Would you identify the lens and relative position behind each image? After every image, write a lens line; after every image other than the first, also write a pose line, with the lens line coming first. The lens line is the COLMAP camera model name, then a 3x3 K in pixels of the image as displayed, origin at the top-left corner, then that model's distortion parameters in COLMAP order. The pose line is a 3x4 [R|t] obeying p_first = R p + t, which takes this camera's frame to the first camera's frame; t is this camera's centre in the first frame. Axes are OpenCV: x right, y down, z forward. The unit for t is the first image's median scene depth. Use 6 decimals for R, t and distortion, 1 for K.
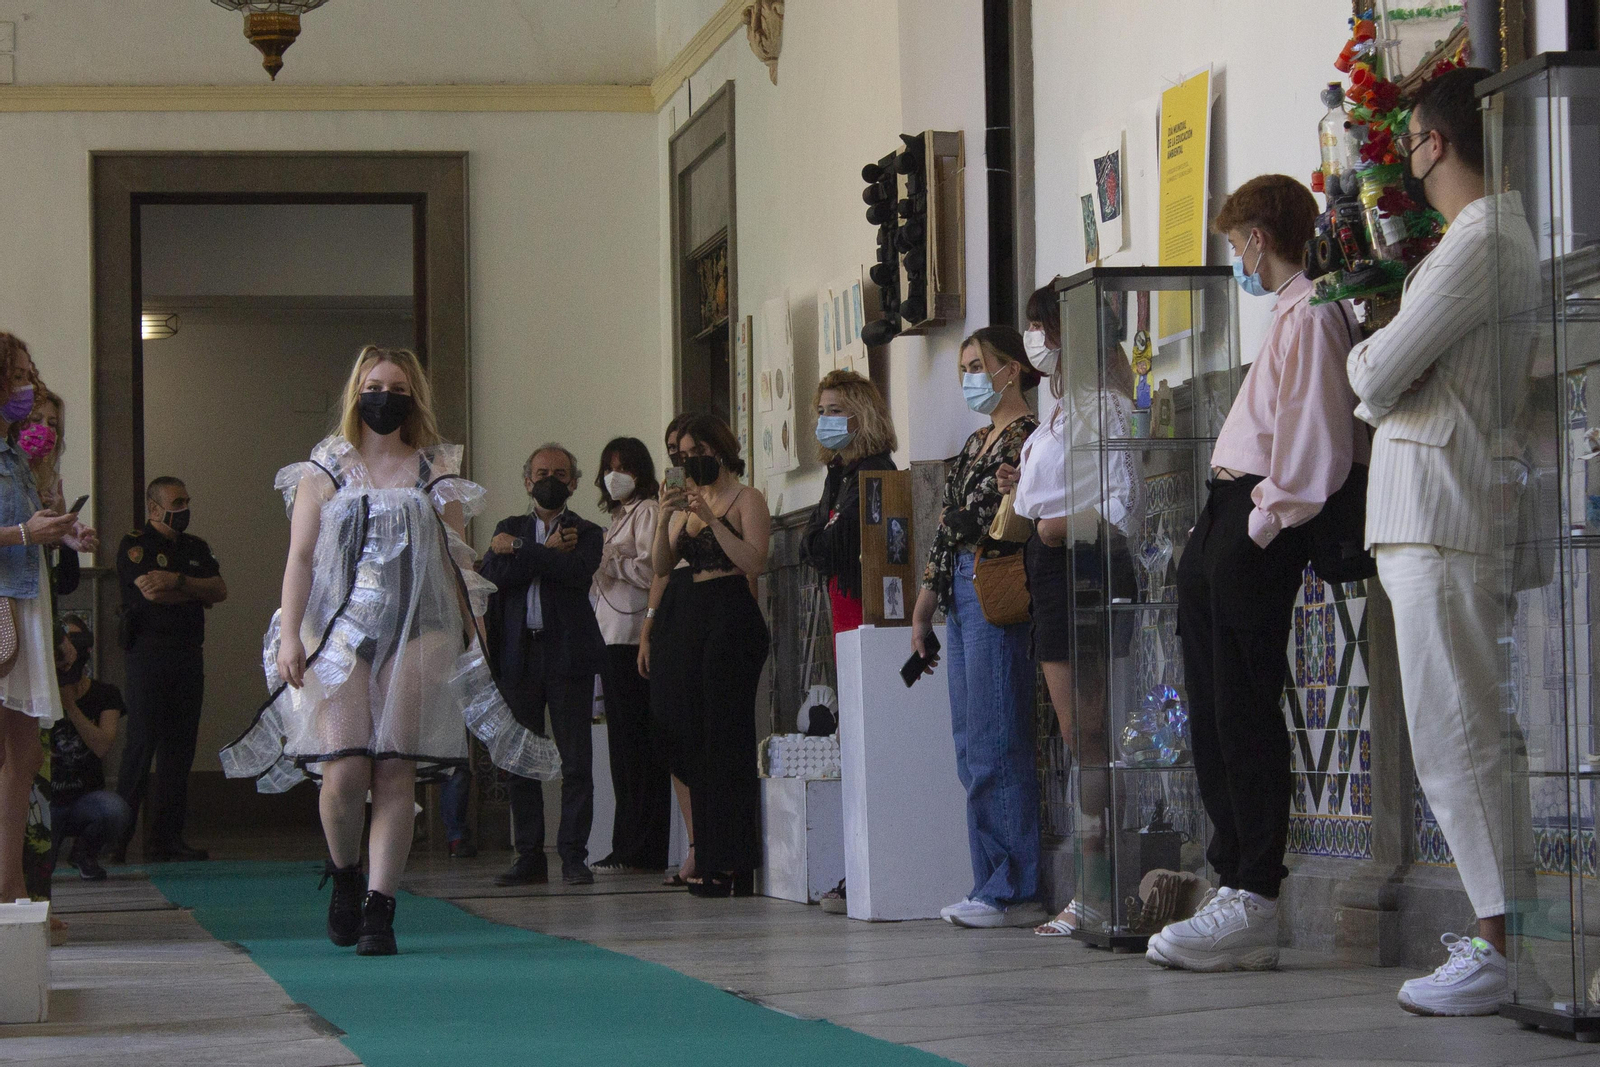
lens RADIAL K [[4937.7, 0, 830.7], [0, 4937.7, 539.2], [0, 0, 1]] dist [0.126436, -0.591944]
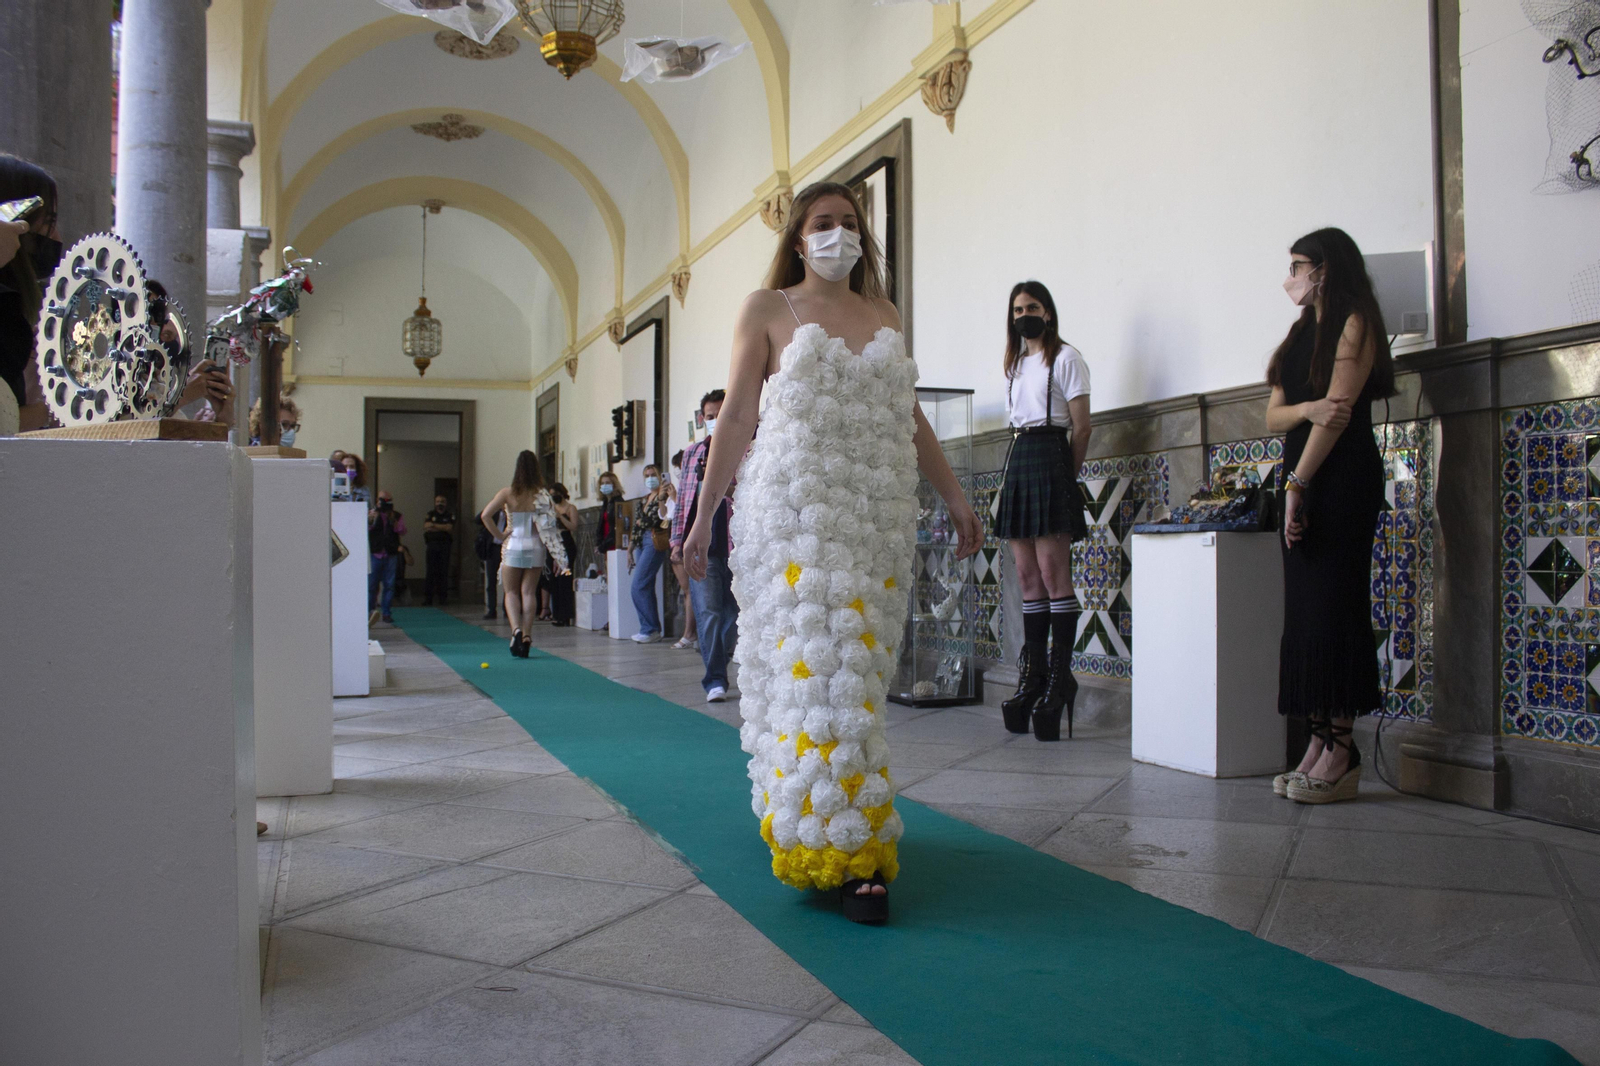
lens RADIAL K [[1314.0, 0, 802.8], [0, 1314.0, 537.2], [0, 0, 1]] dist [-0.169925, 0.141973]
pose [[0.980343, 0.018438, 0.196438, -0.043120], [-0.022818, 0.999538, 0.020059, -0.010902], [-0.195978, -0.024147, 0.980311, 0.118063]]
